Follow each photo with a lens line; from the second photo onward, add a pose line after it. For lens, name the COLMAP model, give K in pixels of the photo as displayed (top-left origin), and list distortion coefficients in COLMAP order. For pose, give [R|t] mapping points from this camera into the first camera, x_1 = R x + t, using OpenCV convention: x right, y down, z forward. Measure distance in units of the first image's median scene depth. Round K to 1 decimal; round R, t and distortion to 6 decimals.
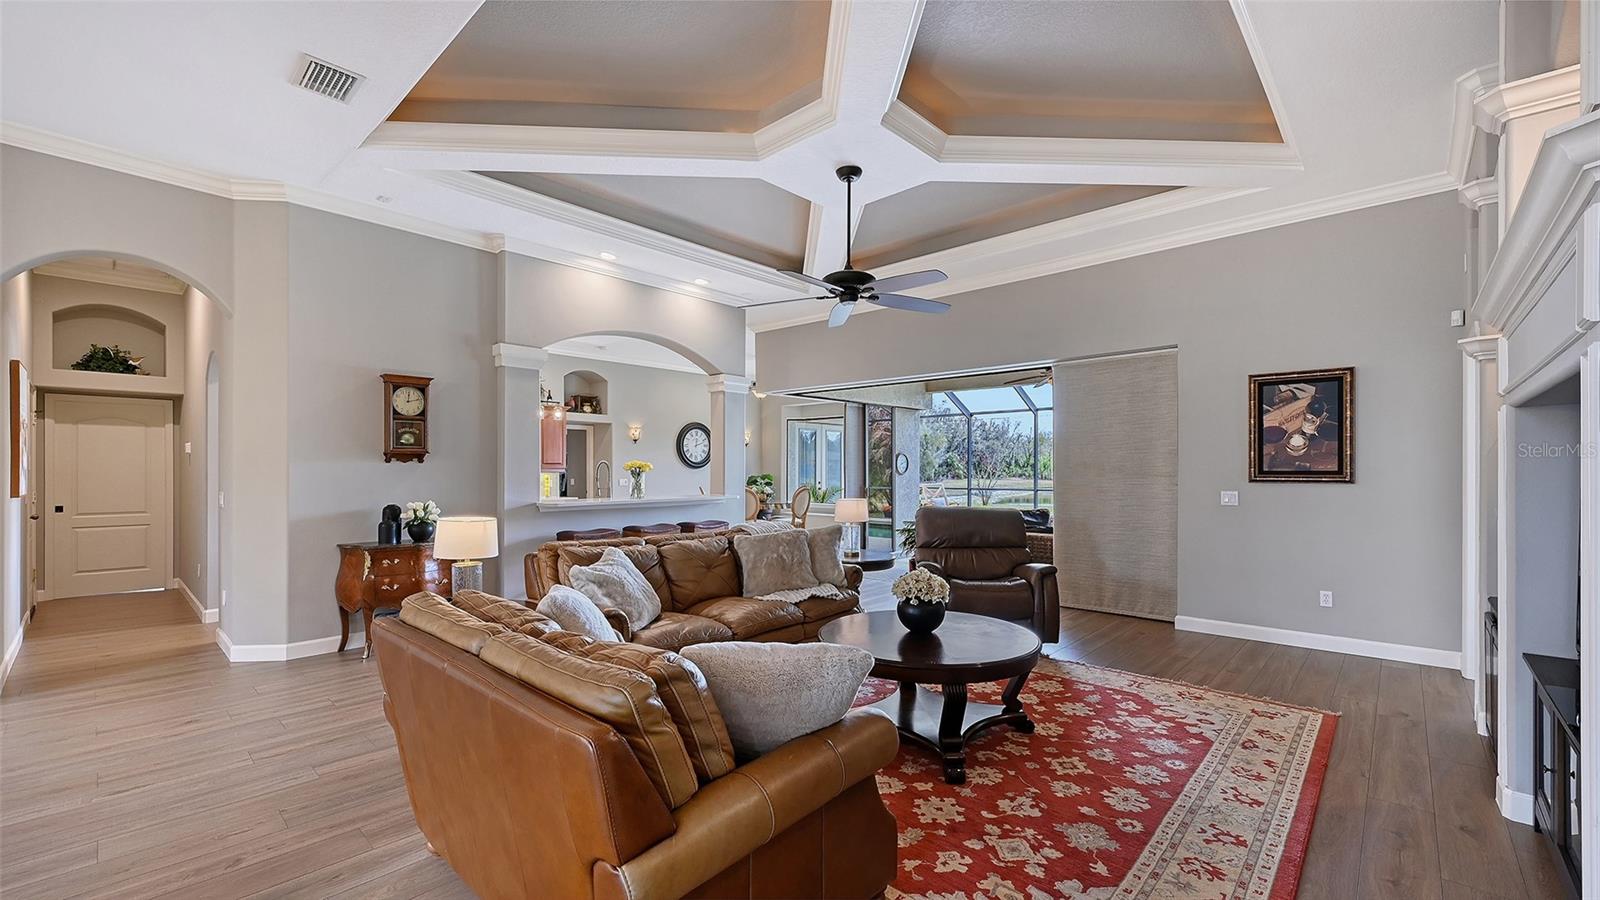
lens RADIAL K [[643.2, 0, 799.8], [0, 643.2, 465.7], [0, 0, 1]] dist [-0.003478, -0.000171]
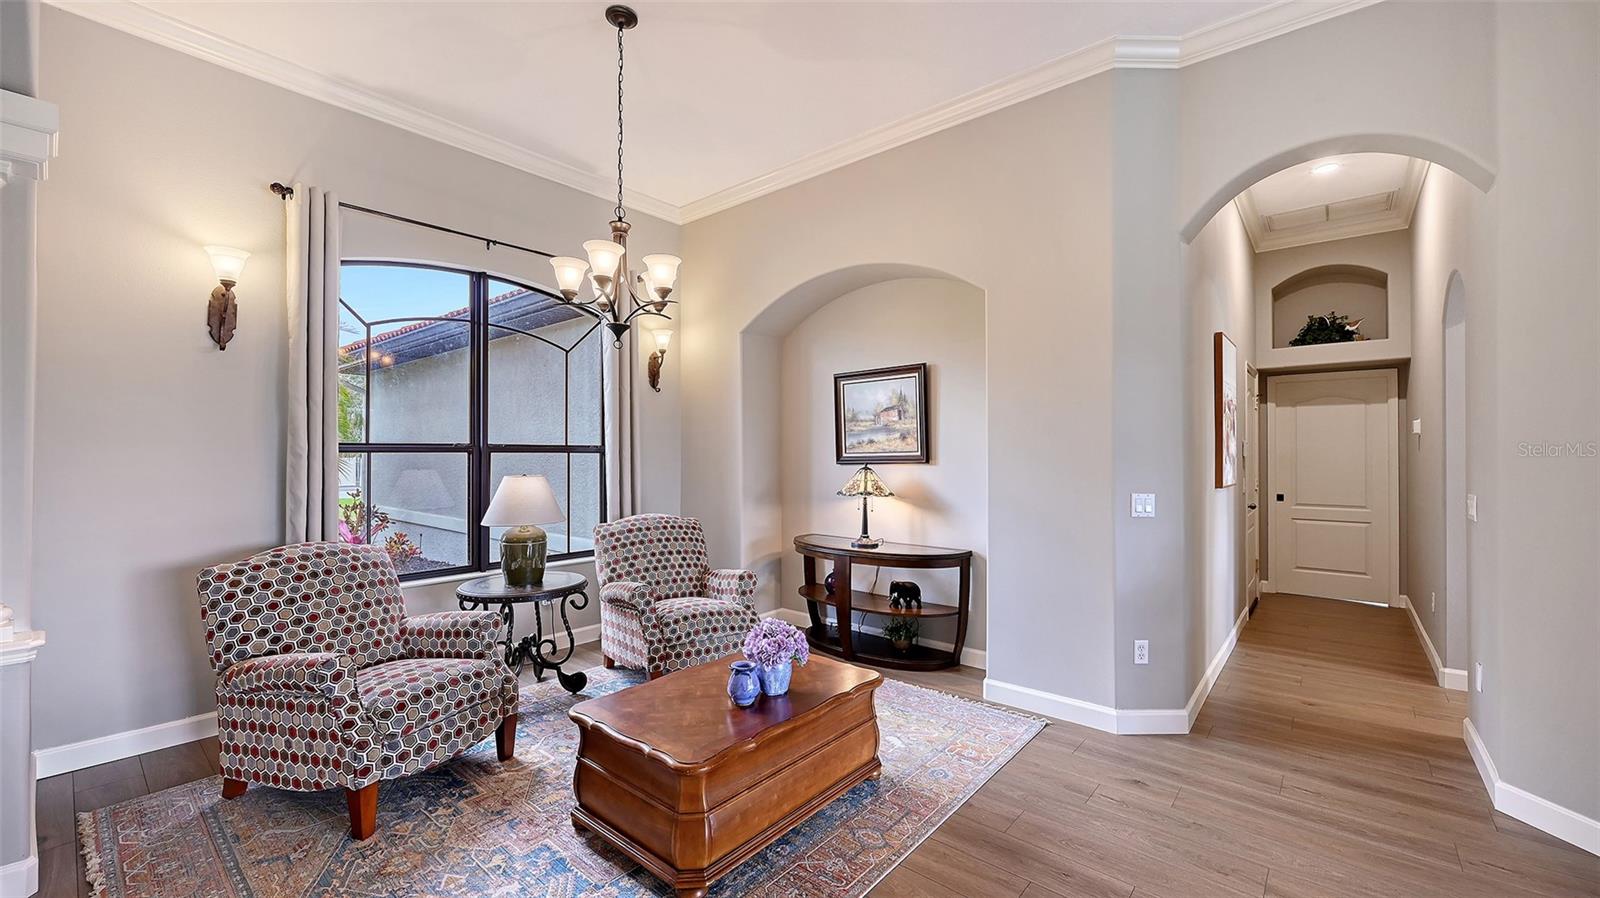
lens RADIAL K [[643.2, 0, 806.1], [0, 643.2, 451.9], [0, 0, 1]] dist [-0.003478, -0.000171]
pose [[0.046642, -0.002562, -0.998908, -0.248096], [0.004655, 0.999986, -0.002348, -0.000377], [0.998901, -0.004541, 0.046653, 0.261198]]
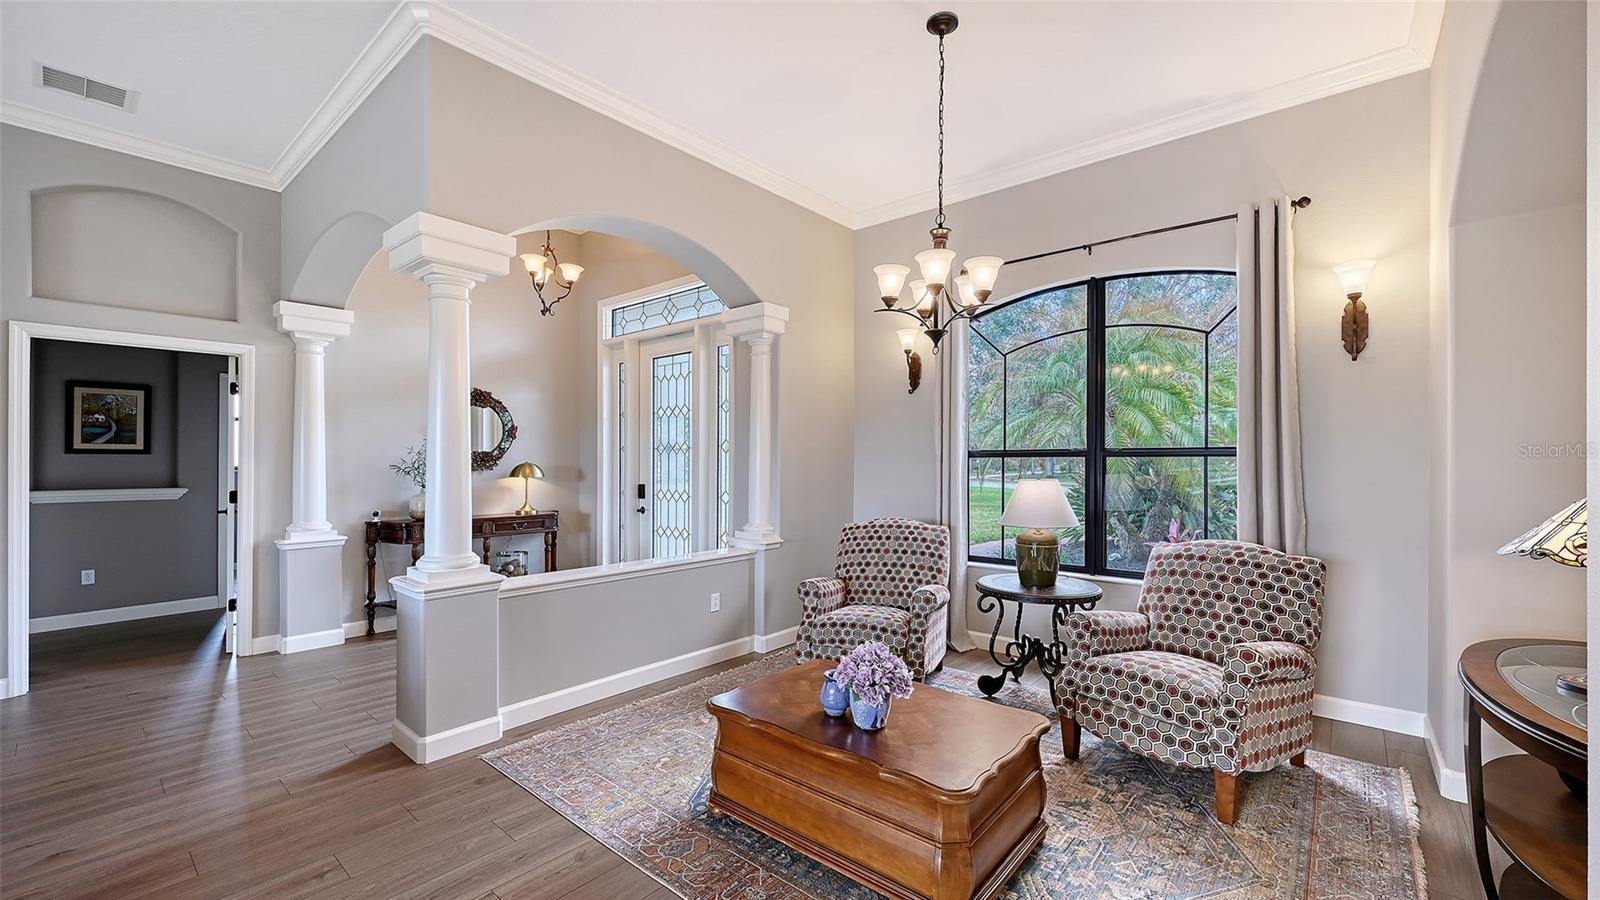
lens RADIAL K [[643.2, 0, 802.1], [0, 643.2, 460.8], [0, 0, 1]] dist [-0.003478, -0.000171]
pose [[-0.999214, -0.003626, -0.039487, -0.674689], [-0.003285, 0.999957, -0.008681, 0.009316], [0.039516, -0.008545, -0.999182, 0.685846]]
